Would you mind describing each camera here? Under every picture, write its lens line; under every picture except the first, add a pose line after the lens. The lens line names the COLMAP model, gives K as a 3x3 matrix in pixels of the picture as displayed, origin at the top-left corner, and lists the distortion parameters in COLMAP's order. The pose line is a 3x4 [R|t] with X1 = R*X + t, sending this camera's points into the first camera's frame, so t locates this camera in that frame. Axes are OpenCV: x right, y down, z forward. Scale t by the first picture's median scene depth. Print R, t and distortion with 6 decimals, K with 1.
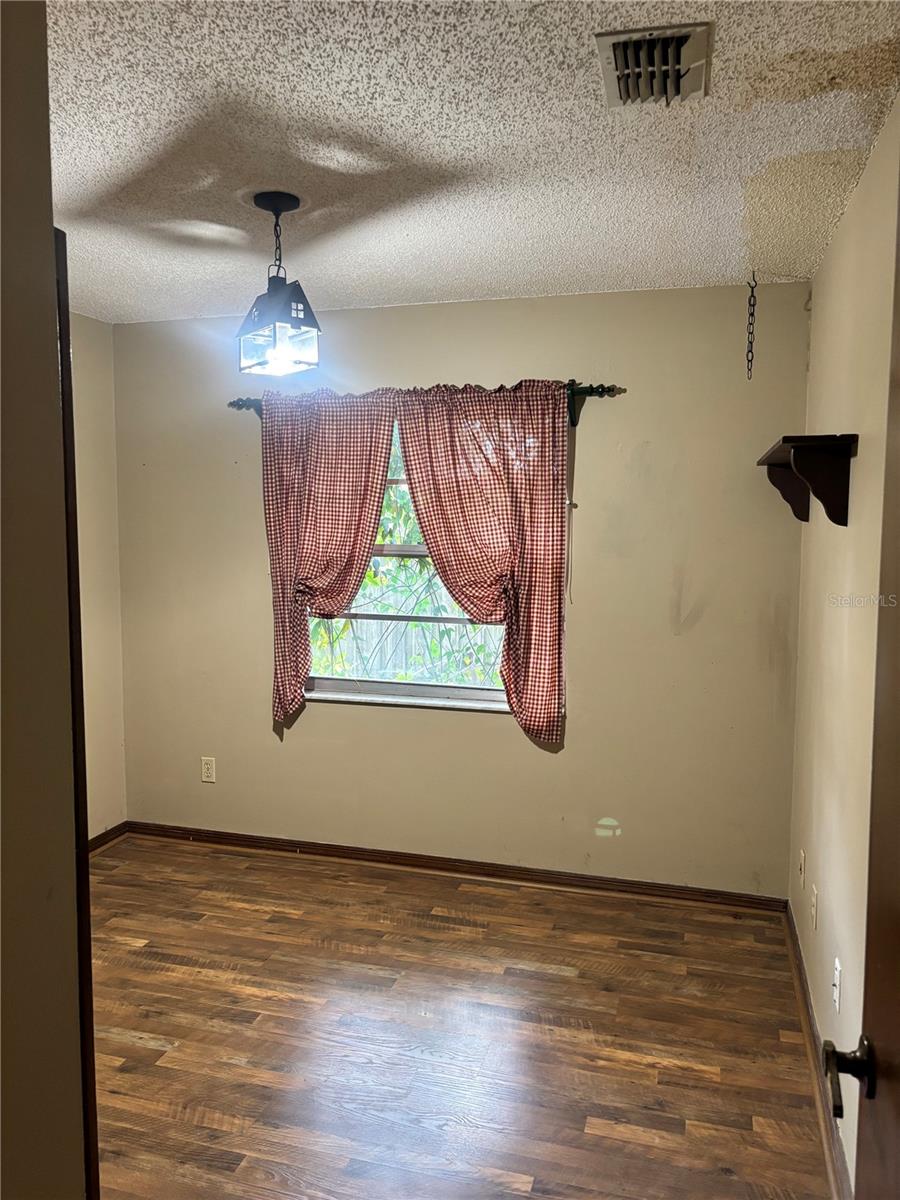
lens RADIAL K [[972.1, 0, 450.0], [0, 972.1, 600.0], [0, 0, 1]] dist [0.152088, -0.001045]
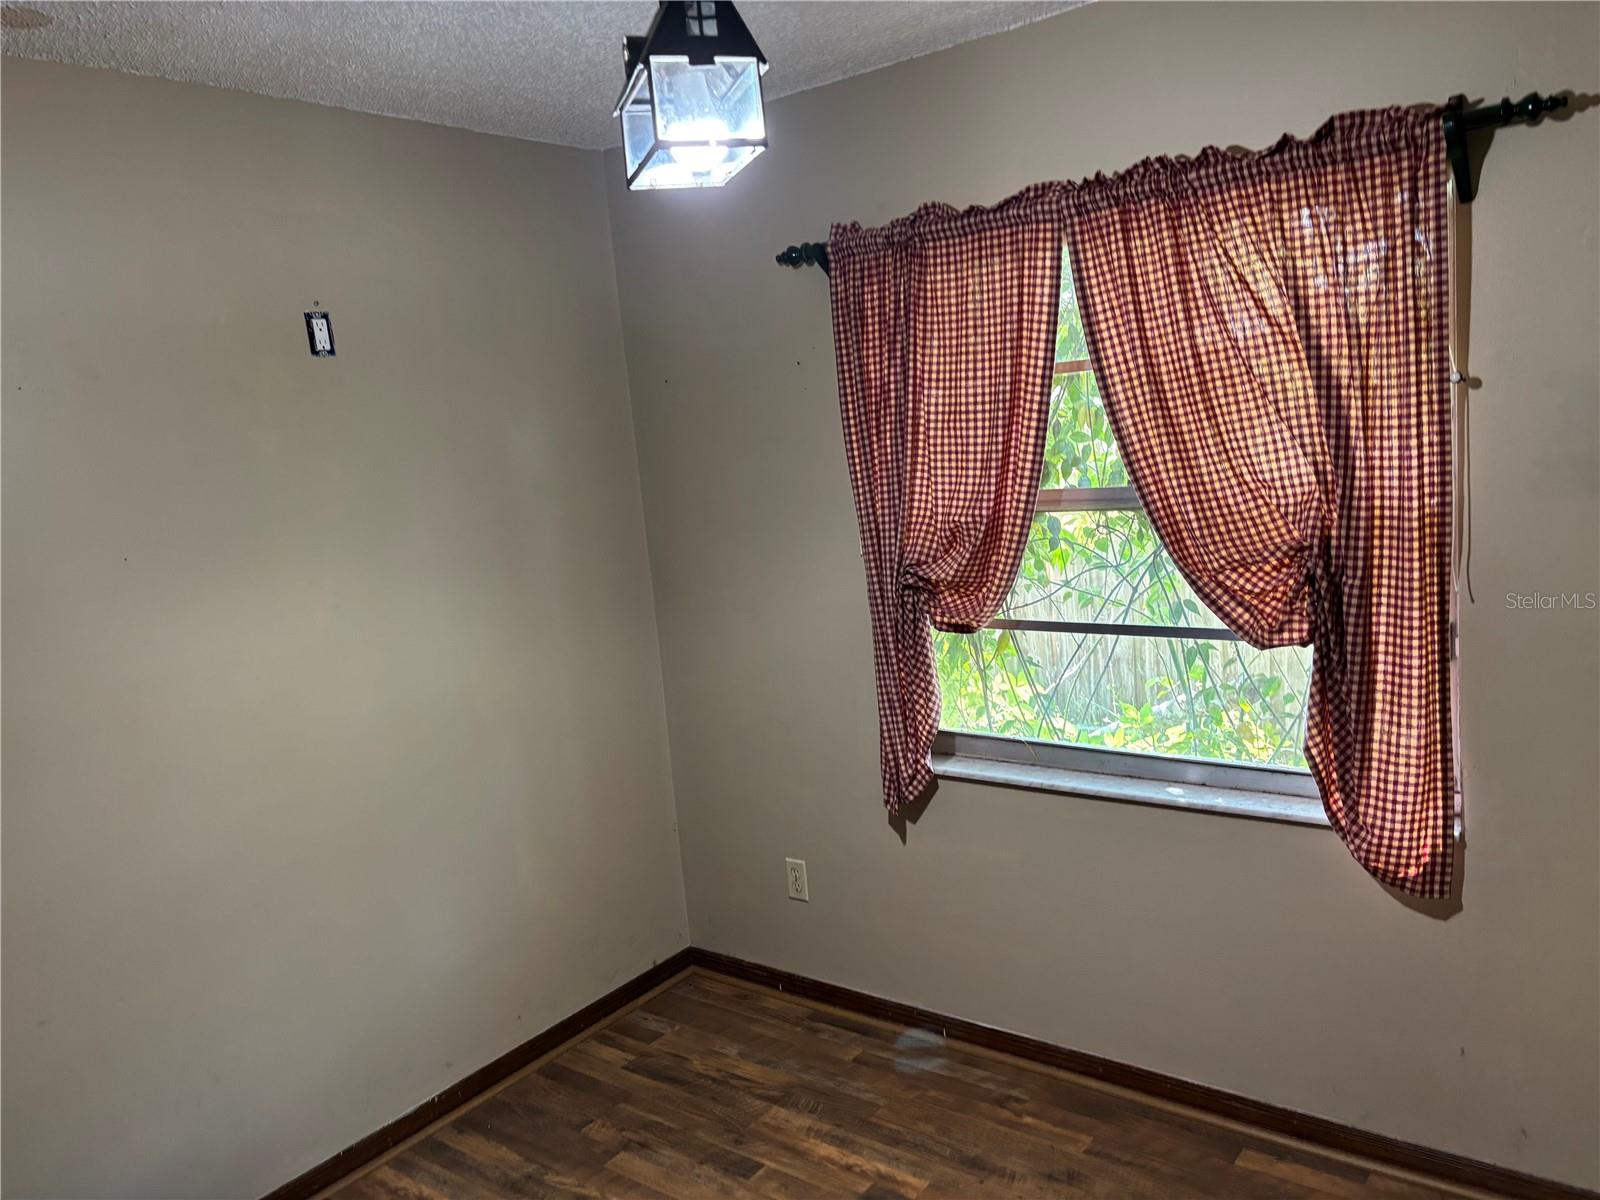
lens RADIAL K [[1251.5, 0, 800.0], [0, 1251.5, 600.0], [0, 0, 1]] dist [0.050552, -0.055551]
pose [[0.926892, -0.032618, -0.373908, 0.055163], [0.061042, 0.996054, 0.064427, -0.053432], [0.370331, -0.082541, 0.925226, 0.342570]]
